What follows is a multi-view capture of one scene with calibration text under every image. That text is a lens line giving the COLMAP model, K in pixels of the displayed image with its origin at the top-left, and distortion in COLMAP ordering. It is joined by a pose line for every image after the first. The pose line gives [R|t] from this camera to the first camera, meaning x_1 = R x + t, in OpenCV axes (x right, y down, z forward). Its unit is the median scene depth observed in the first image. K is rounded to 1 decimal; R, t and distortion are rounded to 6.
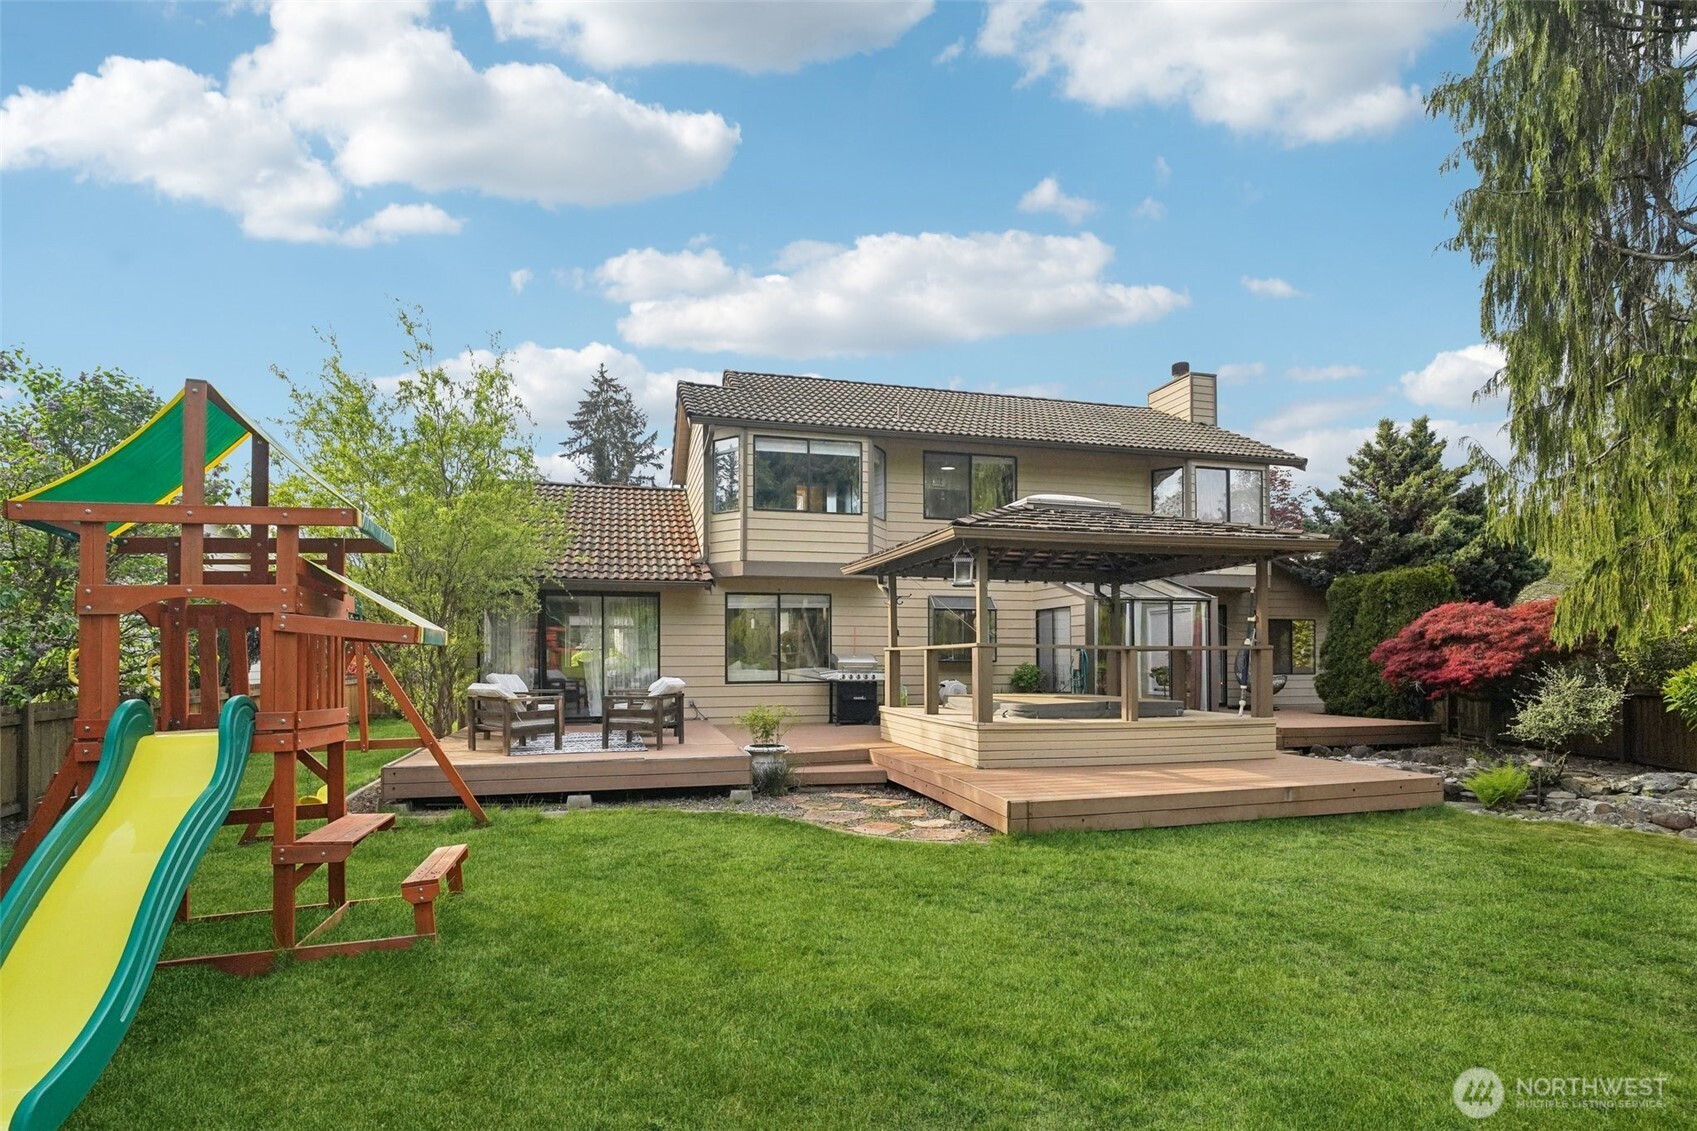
lens RADIAL K [[825.8, 0, 844.9], [0, 825.8, 654.4], [0, 0, 1]] dist [0.001209, 0.000074]
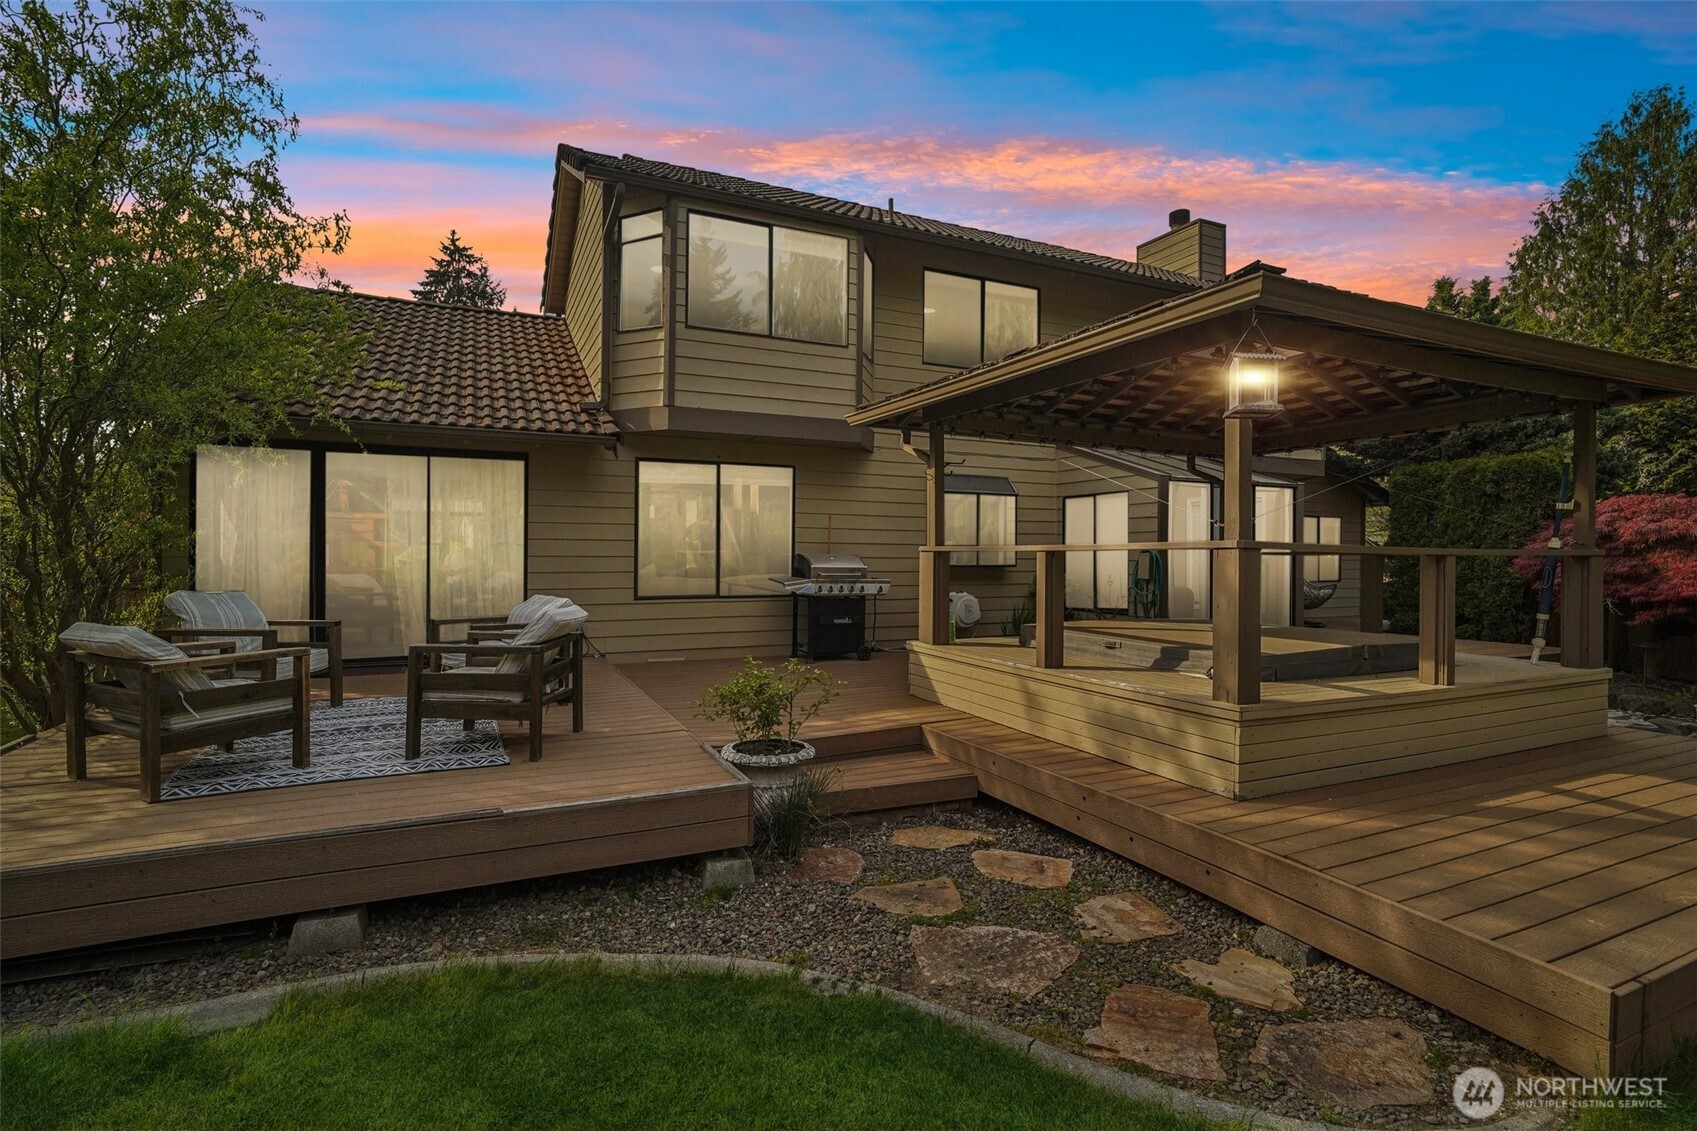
lens RADIAL K [[801.5, 0, 852.7], [0, 801.5, 558.4], [0, 0, 1]] dist [-0.008798, 0.000097]
pose [[0.984345, 0.006824, 0.176119, -0.090003], [-0.008312, 0.999936, 0.007712, -0.002931], [-0.176055, -0.009055, 0.984339, 0.366143]]
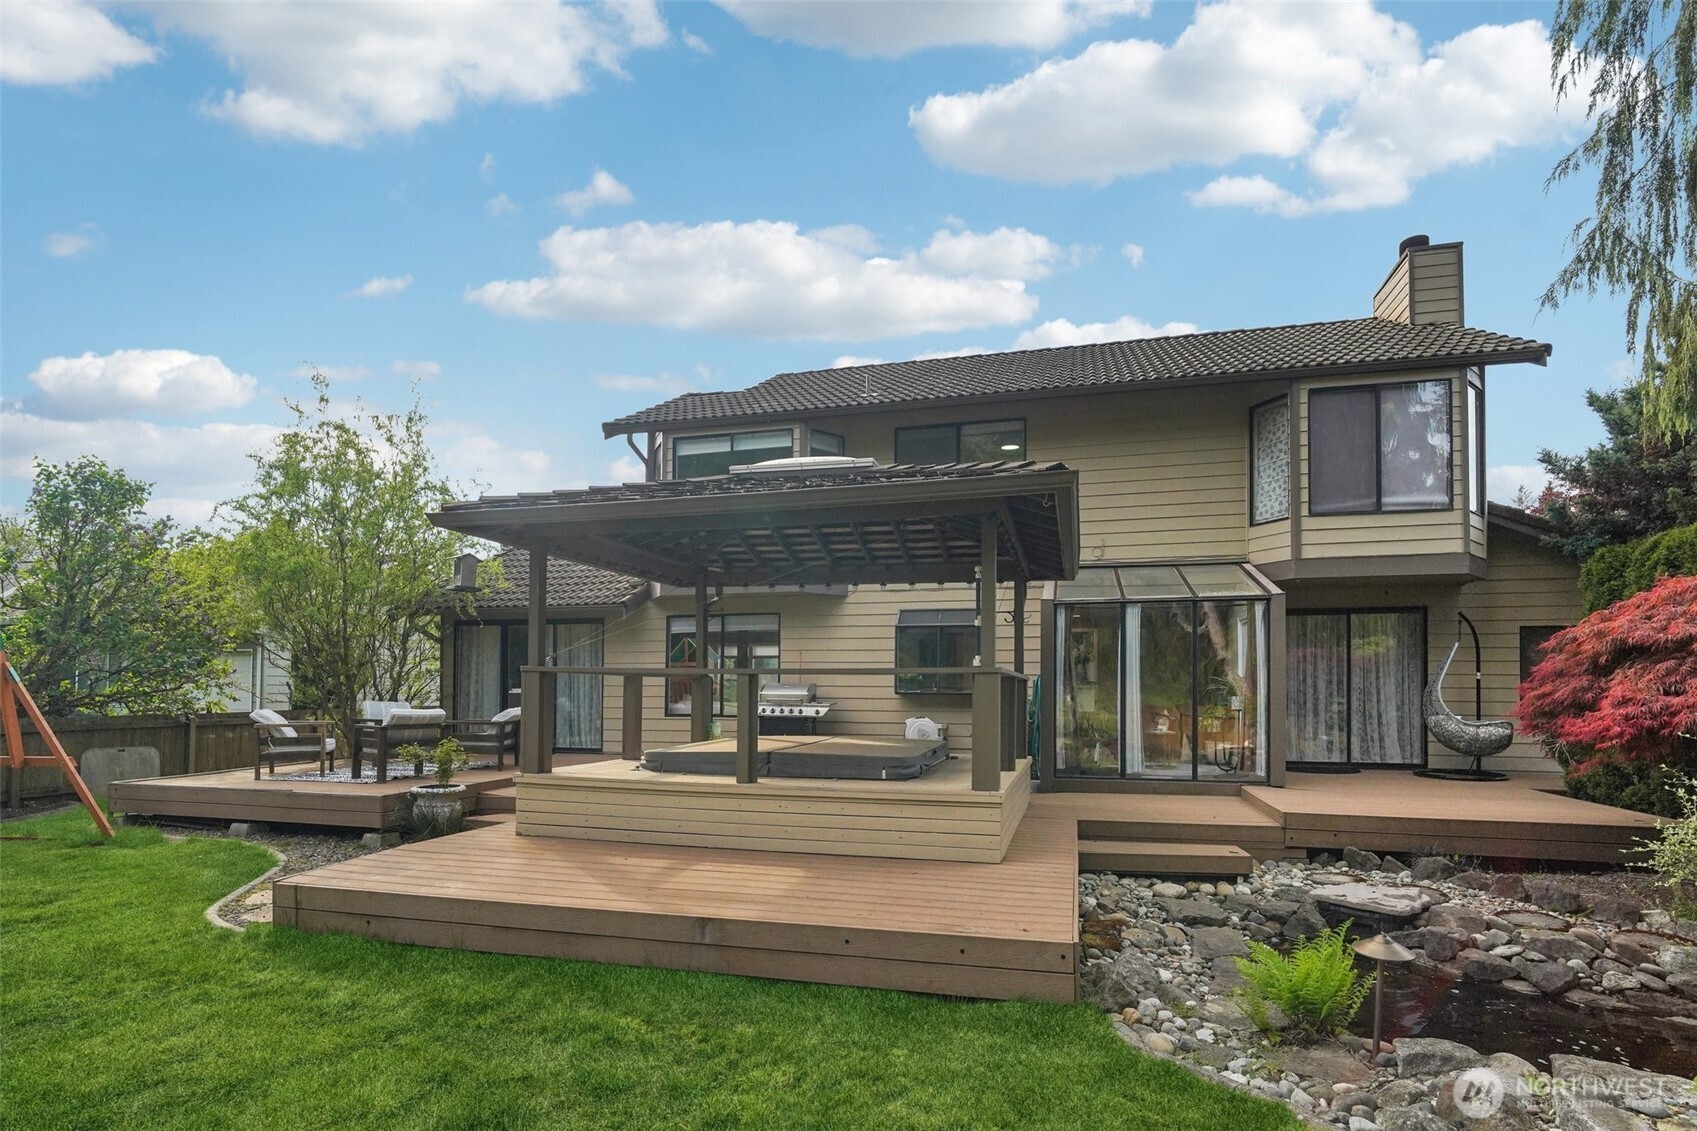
lens RADIAL K [[839.1, 0, 851.2], [0, 839.1, 670.3], [0, 0, 1]] dist [-0.005286, -0.000277]
pose [[0.865676, -0.005925, -0.500569, 0.505620], [-0.004953, 0.999780, -0.020400, 0.003118], [0.500580, 0.020139, 0.865456, 0.311454]]
